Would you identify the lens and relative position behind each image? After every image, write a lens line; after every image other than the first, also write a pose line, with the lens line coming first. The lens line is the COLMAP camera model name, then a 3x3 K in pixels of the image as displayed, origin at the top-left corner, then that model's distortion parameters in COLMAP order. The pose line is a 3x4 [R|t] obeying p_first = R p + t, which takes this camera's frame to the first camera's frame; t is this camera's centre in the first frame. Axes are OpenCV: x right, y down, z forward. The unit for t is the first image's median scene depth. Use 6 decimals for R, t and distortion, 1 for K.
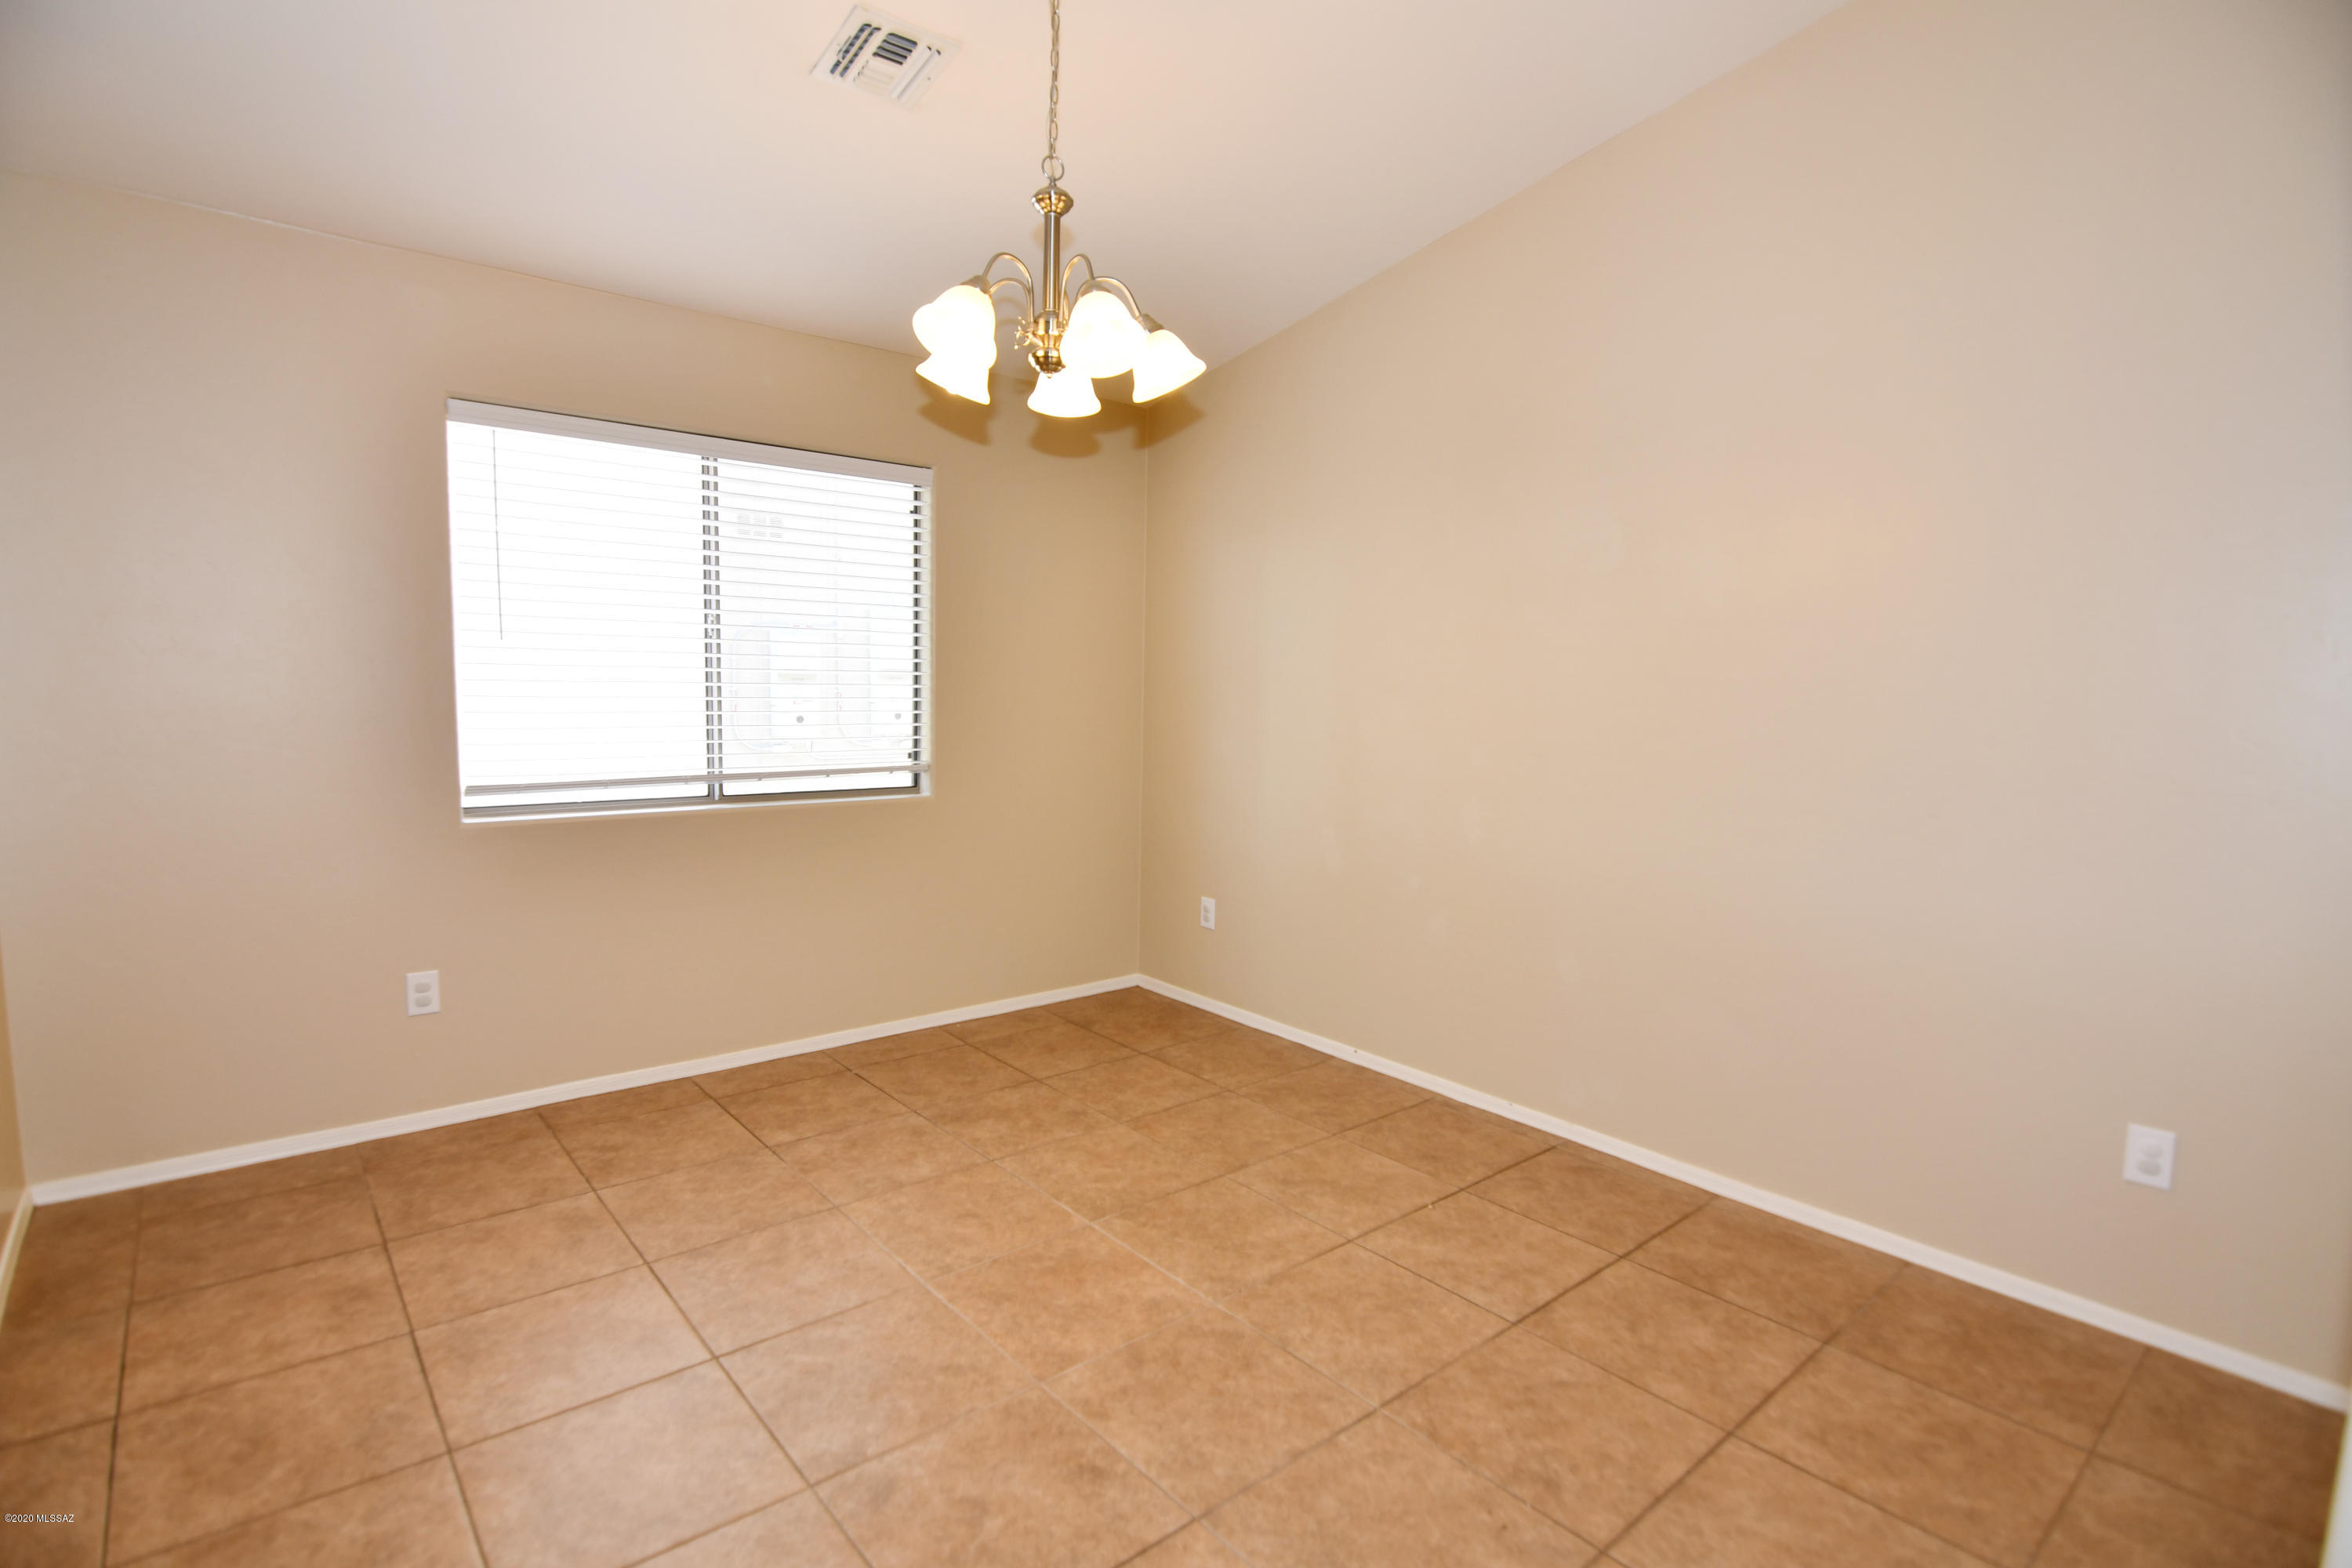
lens RADIAL K [[1140.7, 0, 1166.2], [0, 1140.7, 796.3], [0, 0, 1]] dist [-0.004405, -0.011724]
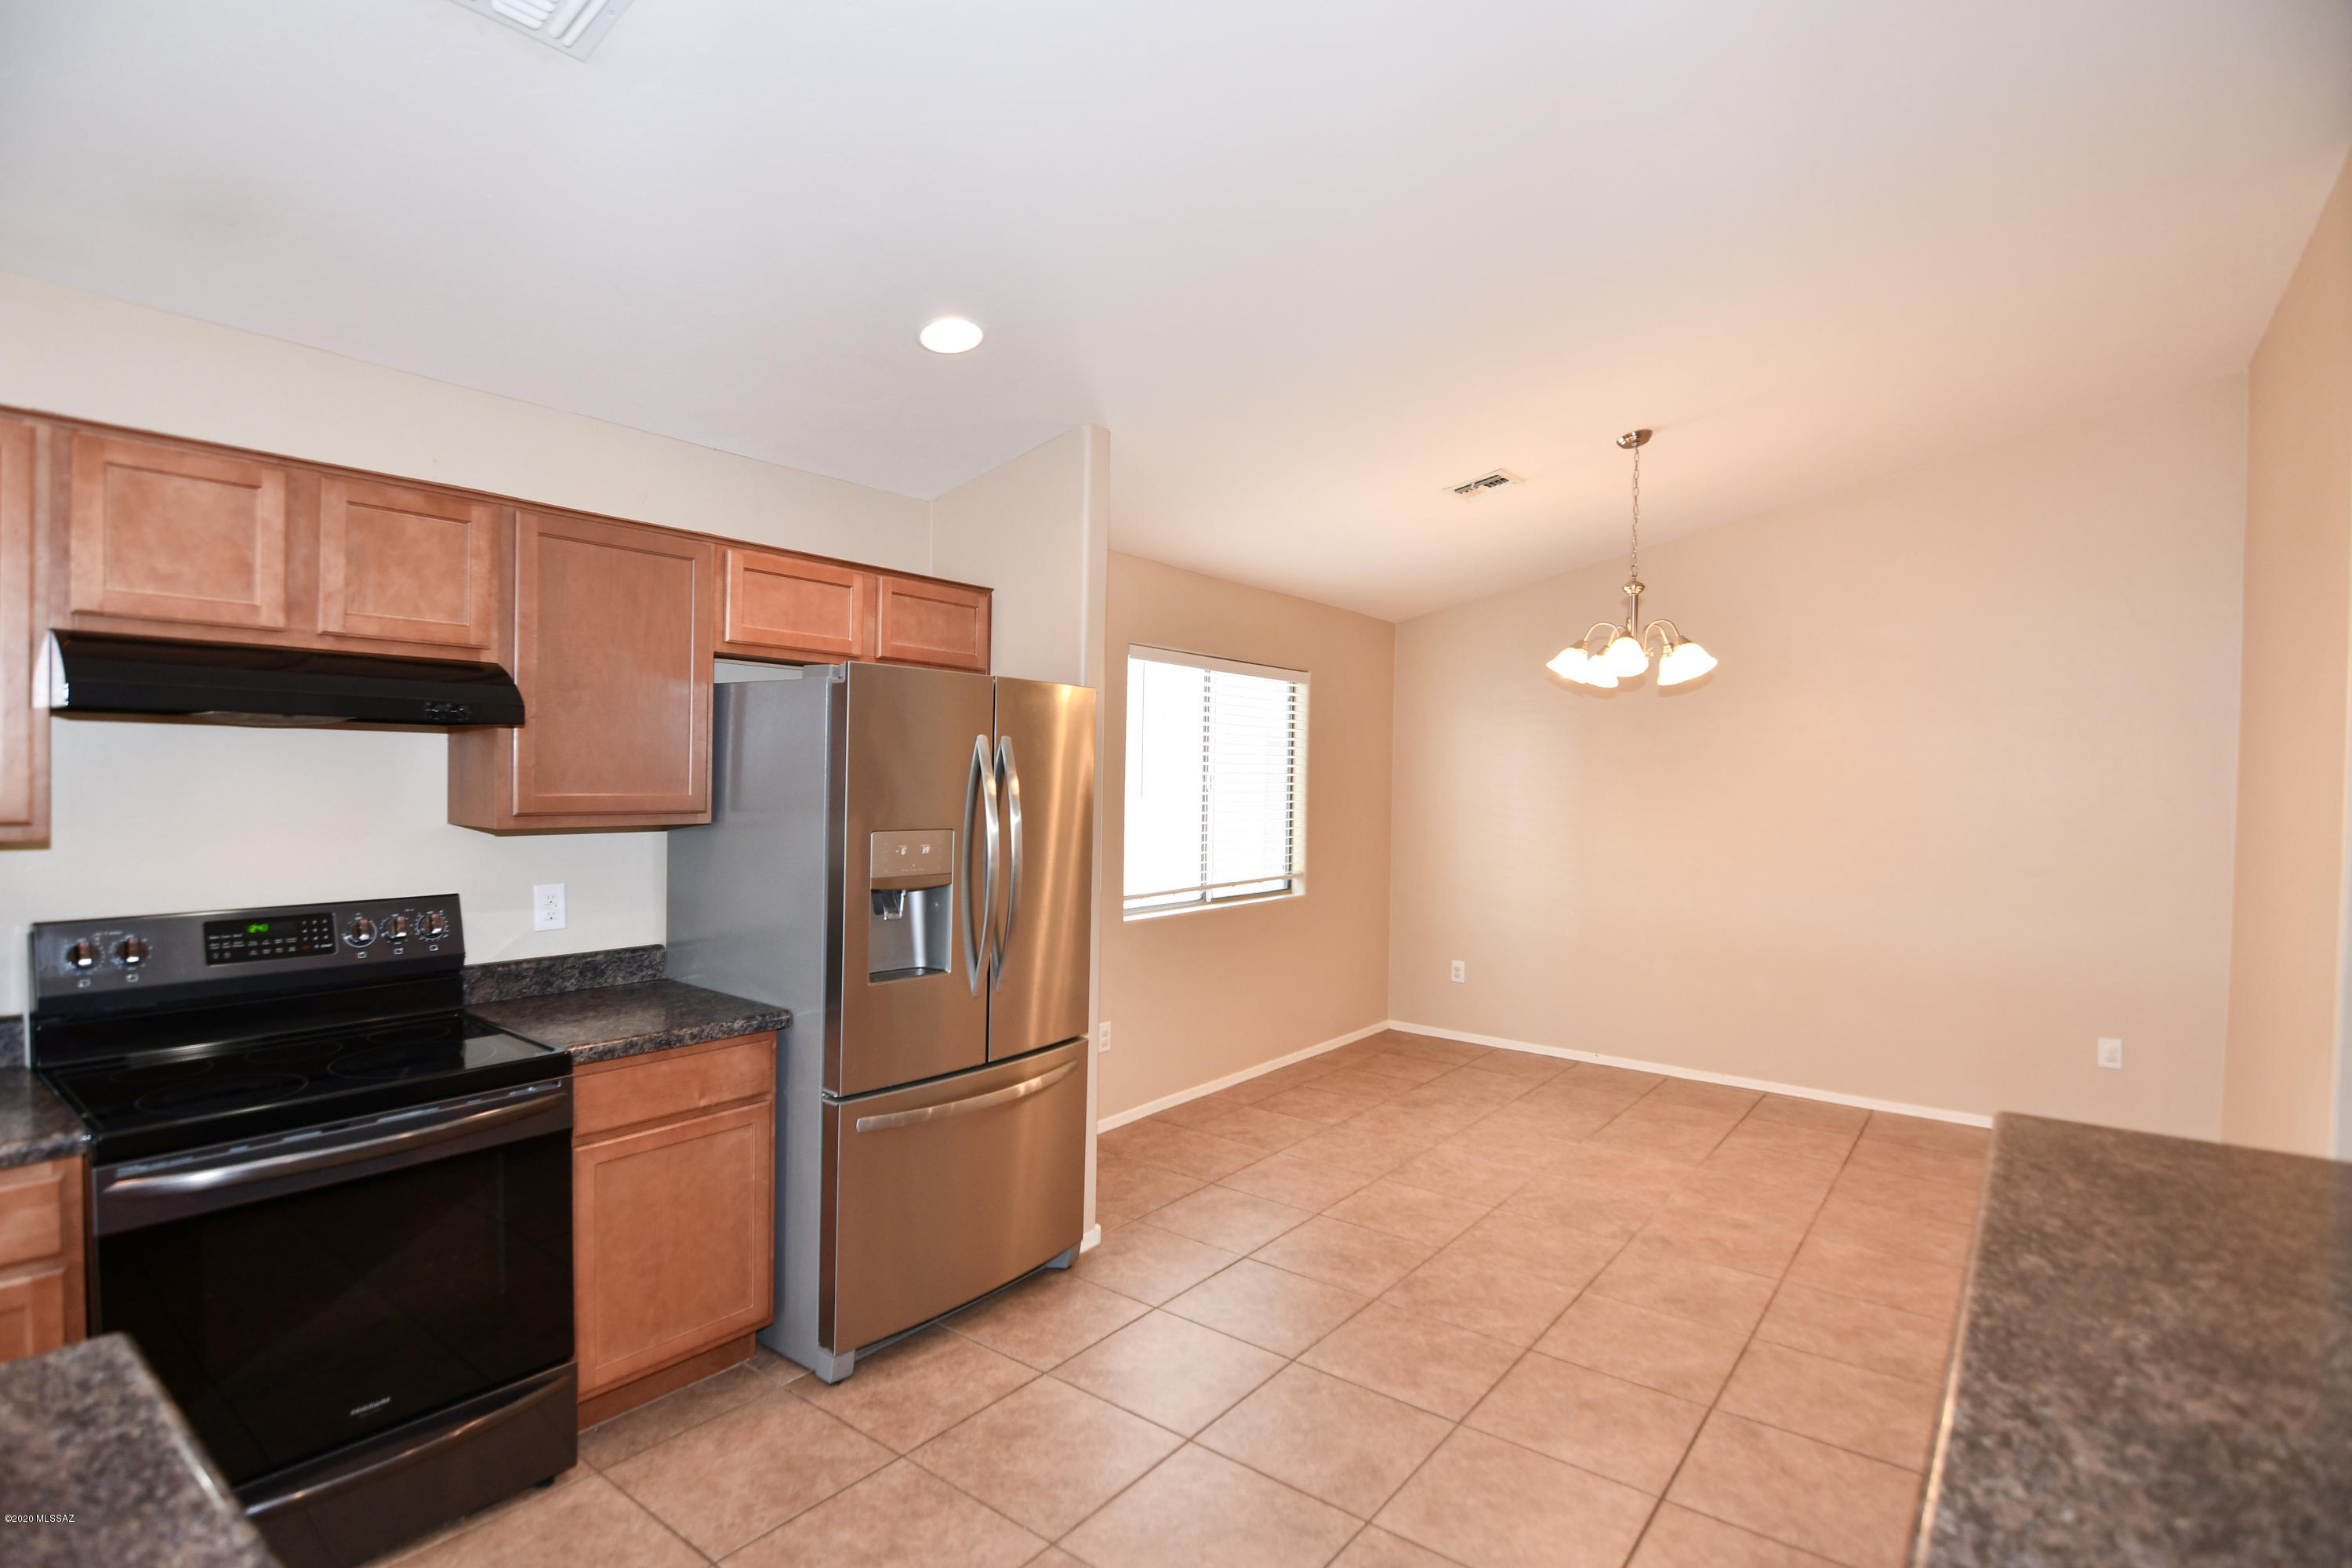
lens RADIAL K [[1139.1, 0, 1166.3], [0, 1139.1, 793.5], [0, 0, 1]] dist [-0.002204, -0.013403]
pose [[0.978129, -0.009860, 0.207765, -0.923976], [0.027769, 0.996124, -0.083457, -0.017597], [-0.206137, 0.087401, 0.974612, -0.512487]]
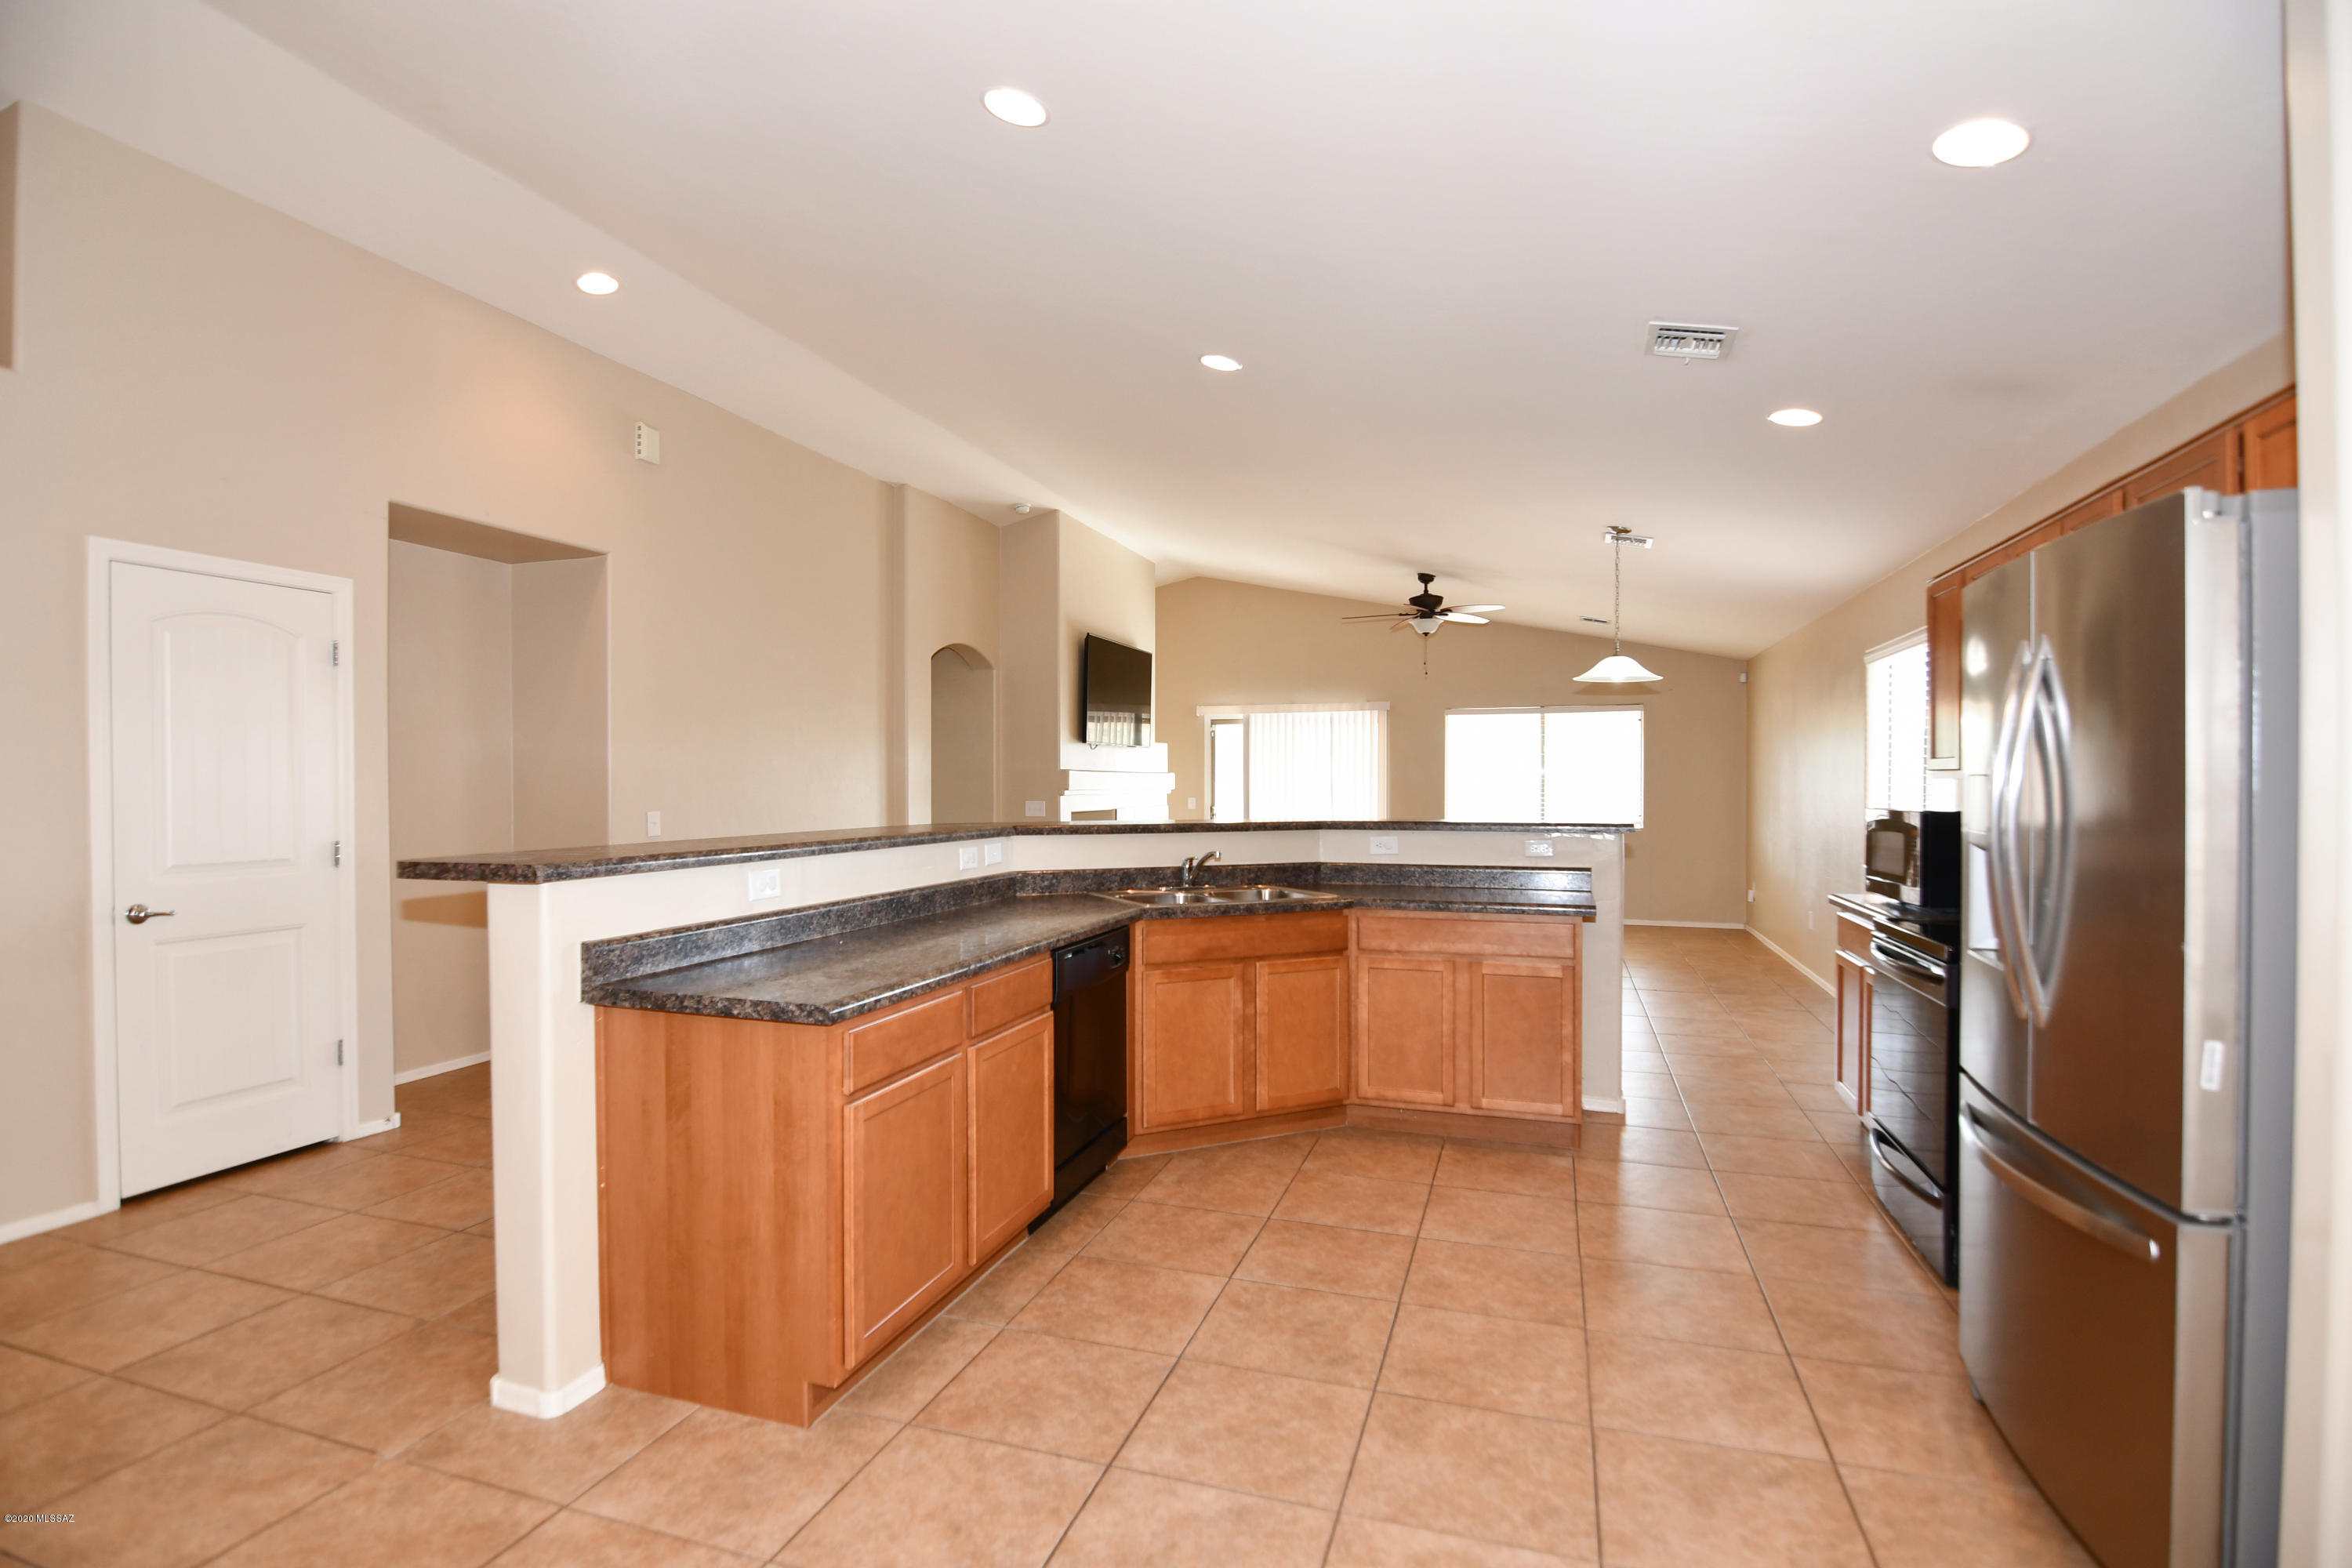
lens RADIAL K [[1139.1, 0, 1166.3], [0, 1139.1, 793.5], [0, 0, 1]] dist [-0.002204, -0.013403]
pose [[-0.855012, -0.018473, -0.518279, -0.081006], [-0.075244, 0.993210, 0.088730, -0.085239], [0.513120, 0.114863, -0.850596, 0.804304]]
